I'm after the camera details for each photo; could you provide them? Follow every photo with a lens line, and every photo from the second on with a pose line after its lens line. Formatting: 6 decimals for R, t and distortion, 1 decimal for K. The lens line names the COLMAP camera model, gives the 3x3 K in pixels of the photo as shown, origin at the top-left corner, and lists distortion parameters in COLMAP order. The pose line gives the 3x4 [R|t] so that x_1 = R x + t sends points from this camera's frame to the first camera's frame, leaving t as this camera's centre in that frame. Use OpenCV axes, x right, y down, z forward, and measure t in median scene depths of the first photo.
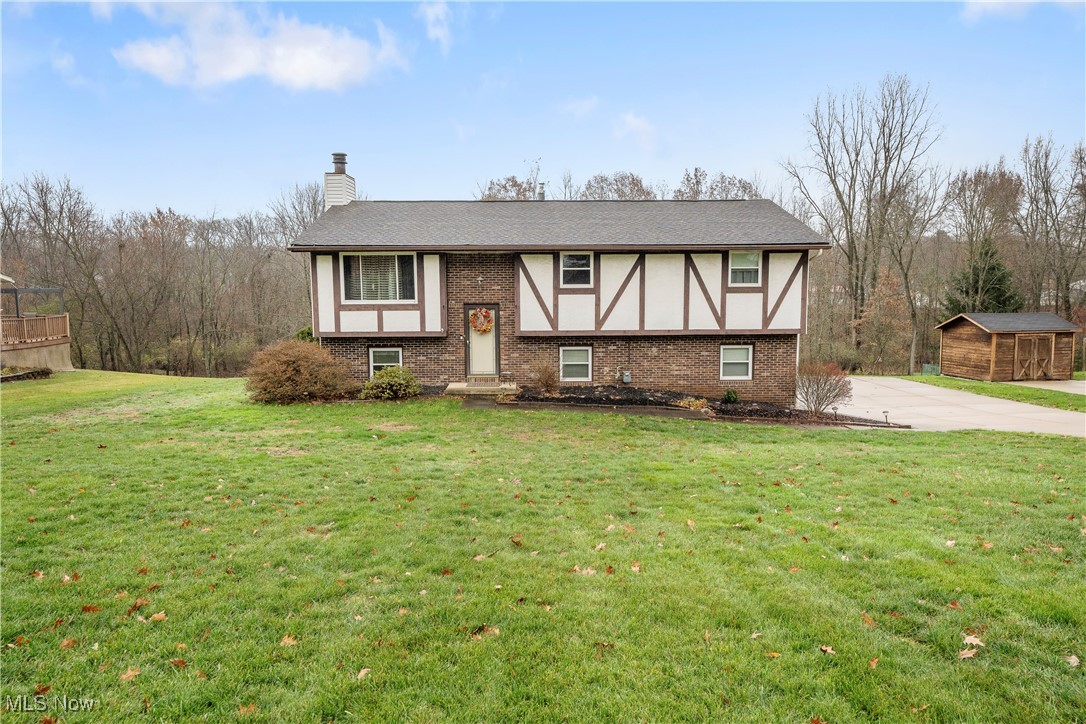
lens RADIAL K [[700.7, 0, 545.4], [0, 700.7, 364.9], [0, 0, 1]] dist [0.020689, 0.001188]
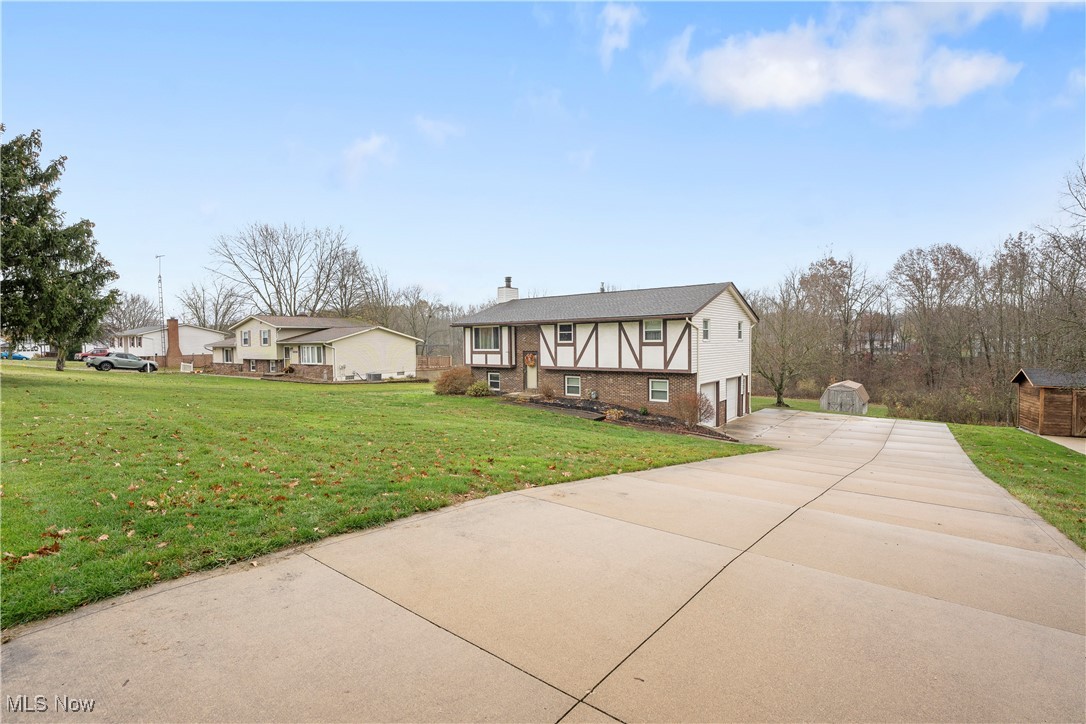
lens RADIAL K [[499.4, 0, 539.3], [0, 499.4, 358.9], [0, 0, 1]] dist [-0.015461, 0.000064]
pose [[0.771616, 0.018392, -0.635823, 0.804305], [-0.070665, 0.995873, -0.056949, 0.008794], [0.632152, 0.088873, 0.769731, -0.025704]]
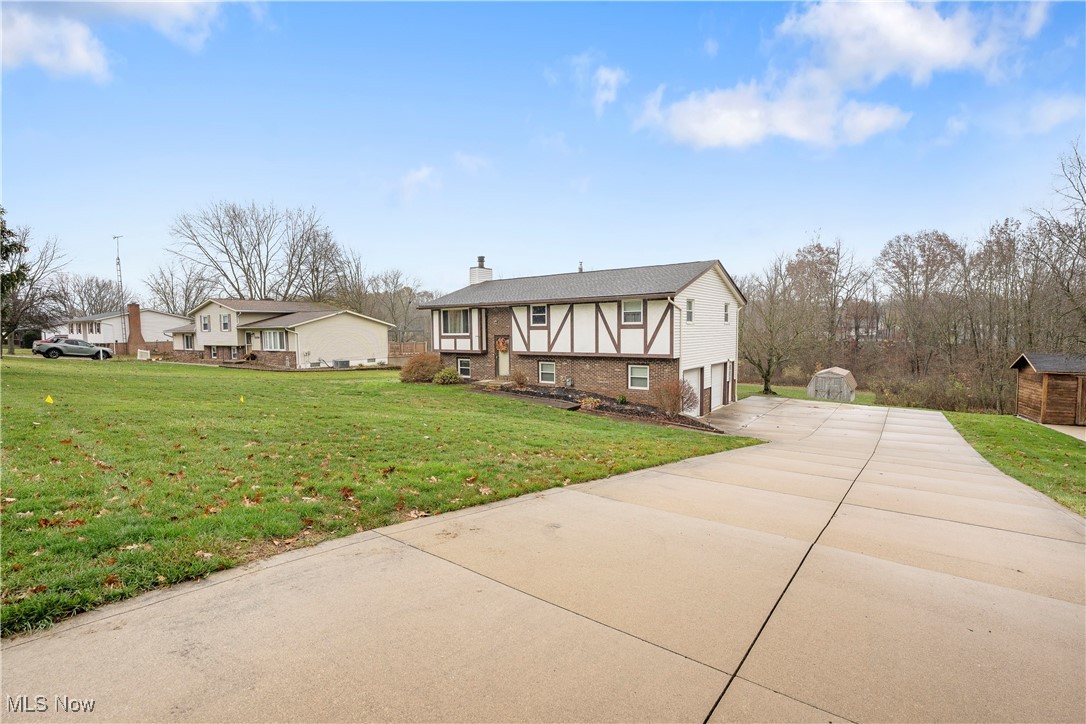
lens RADIAL K [[499.4, 0, 539.6], [0, 499.4, 362.7], [0, 0, 1]] dist [-0.015461, 0.000064]
pose [[0.787367, 0.037255, -0.615357, 0.772300], [-0.068388, 0.997290, -0.027127, 0.008701], [0.612679, 0.063442, 0.787781, 0.075079]]
